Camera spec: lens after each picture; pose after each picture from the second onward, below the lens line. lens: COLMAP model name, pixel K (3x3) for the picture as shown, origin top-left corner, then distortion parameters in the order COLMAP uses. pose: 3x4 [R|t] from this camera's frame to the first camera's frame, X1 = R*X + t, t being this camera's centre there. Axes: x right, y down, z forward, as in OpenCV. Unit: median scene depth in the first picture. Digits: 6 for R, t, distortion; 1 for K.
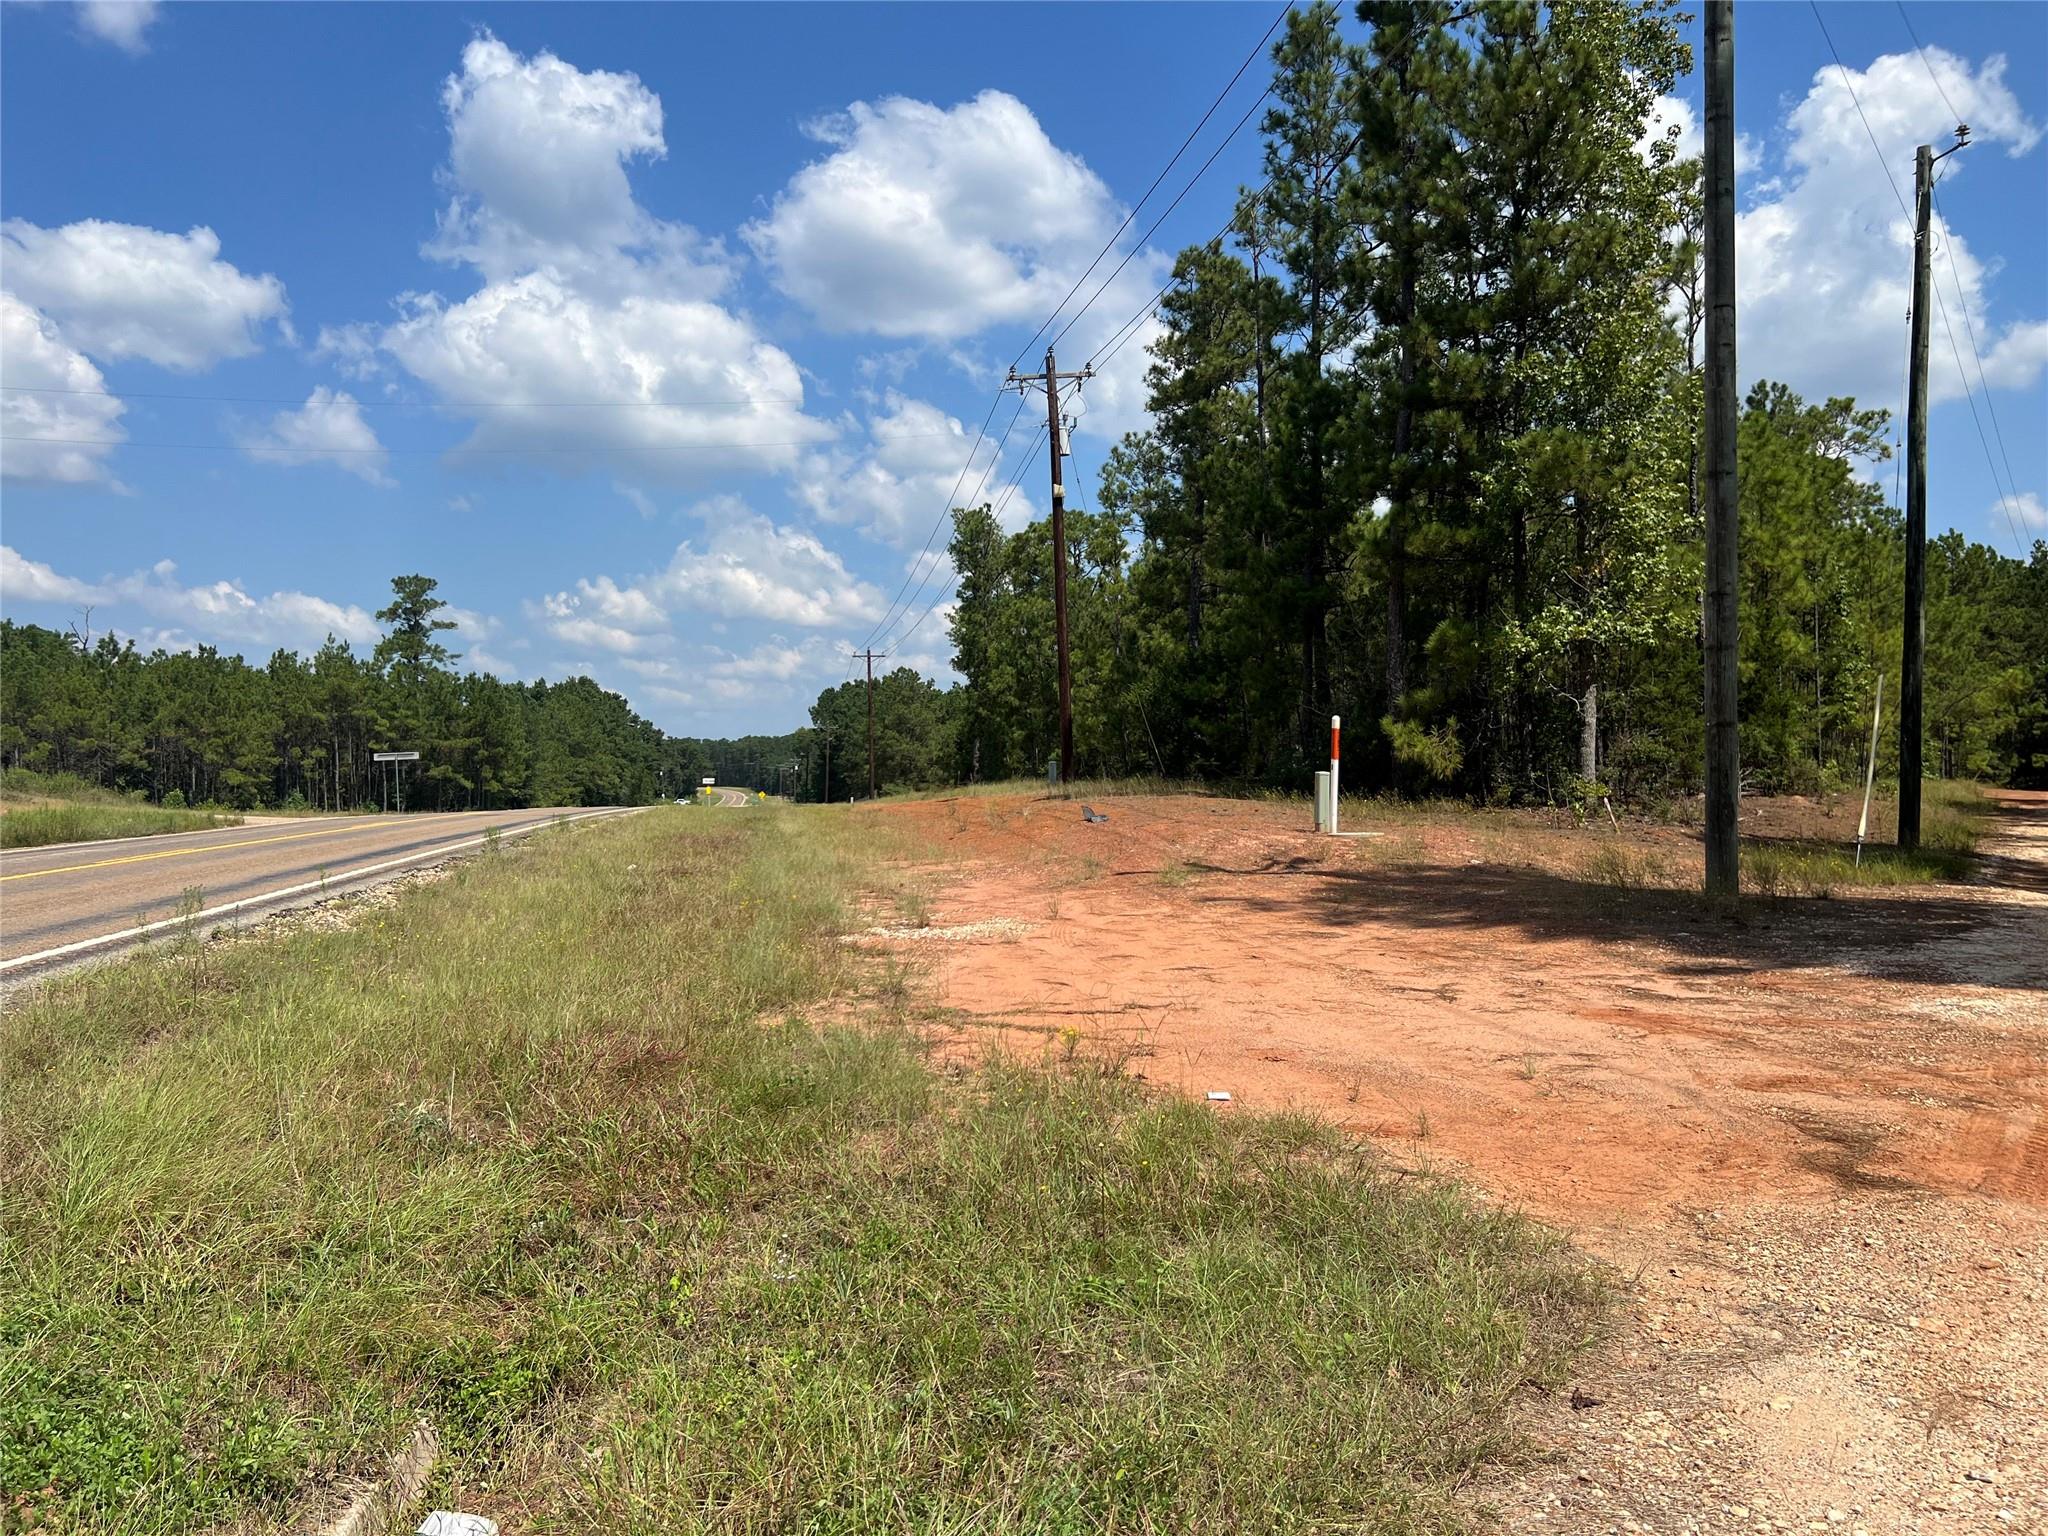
lens RADIAL K [[1559.7, 0, 1002.2], [0, 1559.7, 776.8], [0, 0, 1]] dist [0.061428, -0.072613]
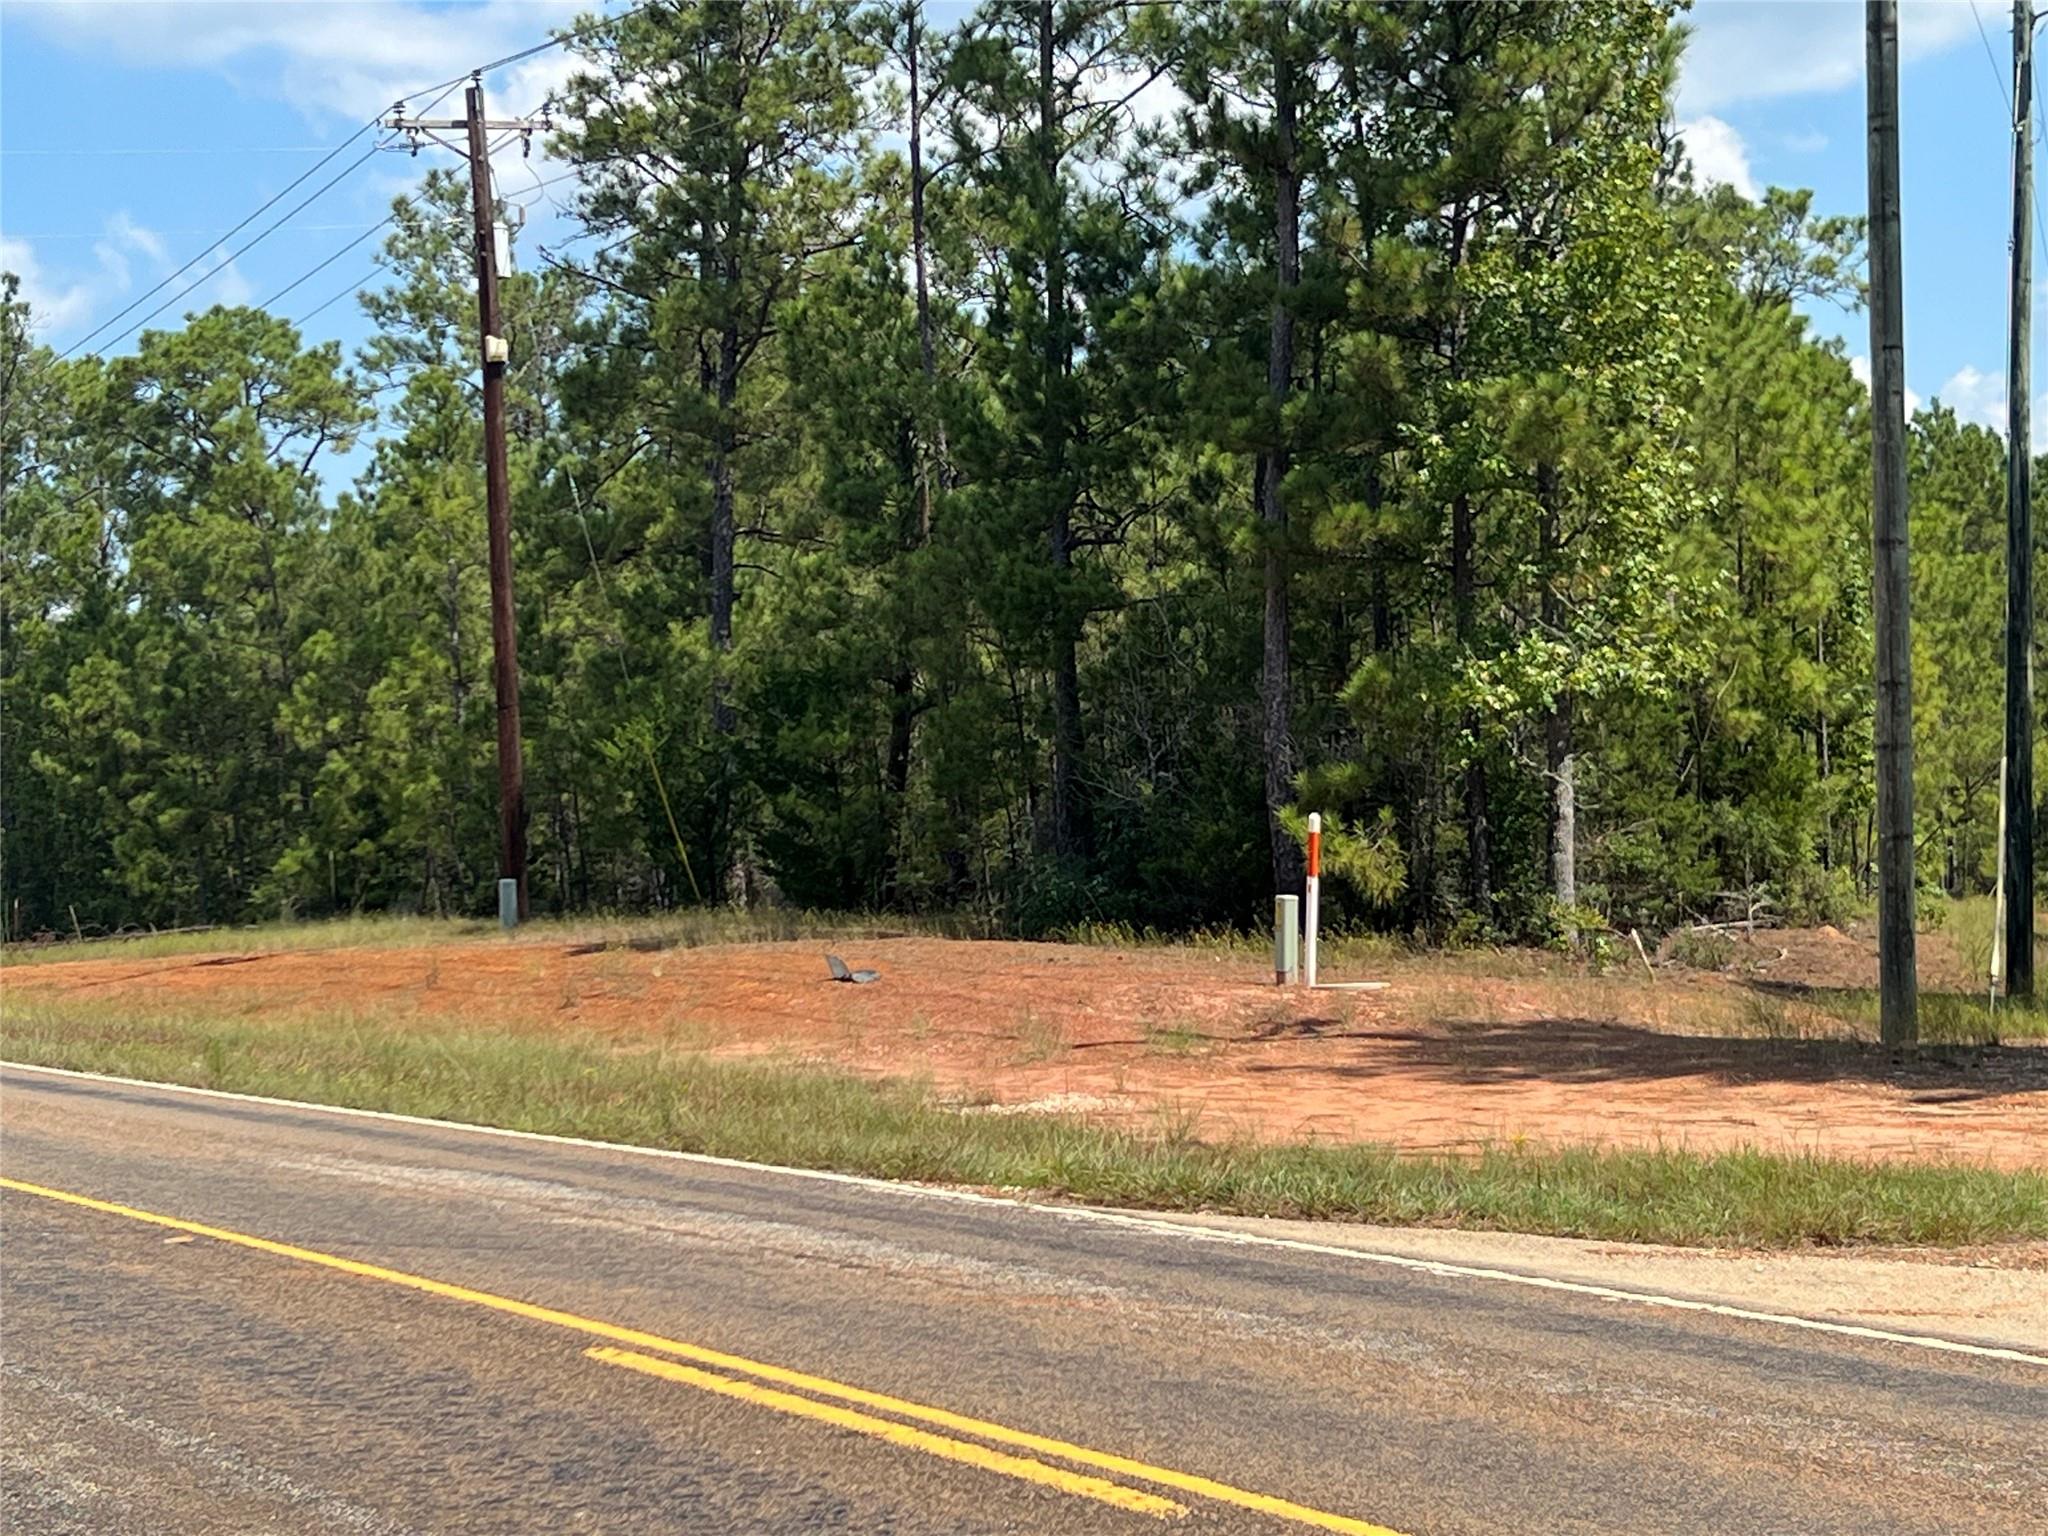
lens RADIAL K [[4040.4, 0, 1001.2], [0, 4040.4, 792.3], [0, 0, 1]] dist [0.272220, -1.154200]
pose [[0.946511, -0.001619, 0.322669, -0.106636], [0.010642, 0.999600, -0.026202, -0.000674], [-0.322497, 0.028234, 0.946149, -0.139062]]
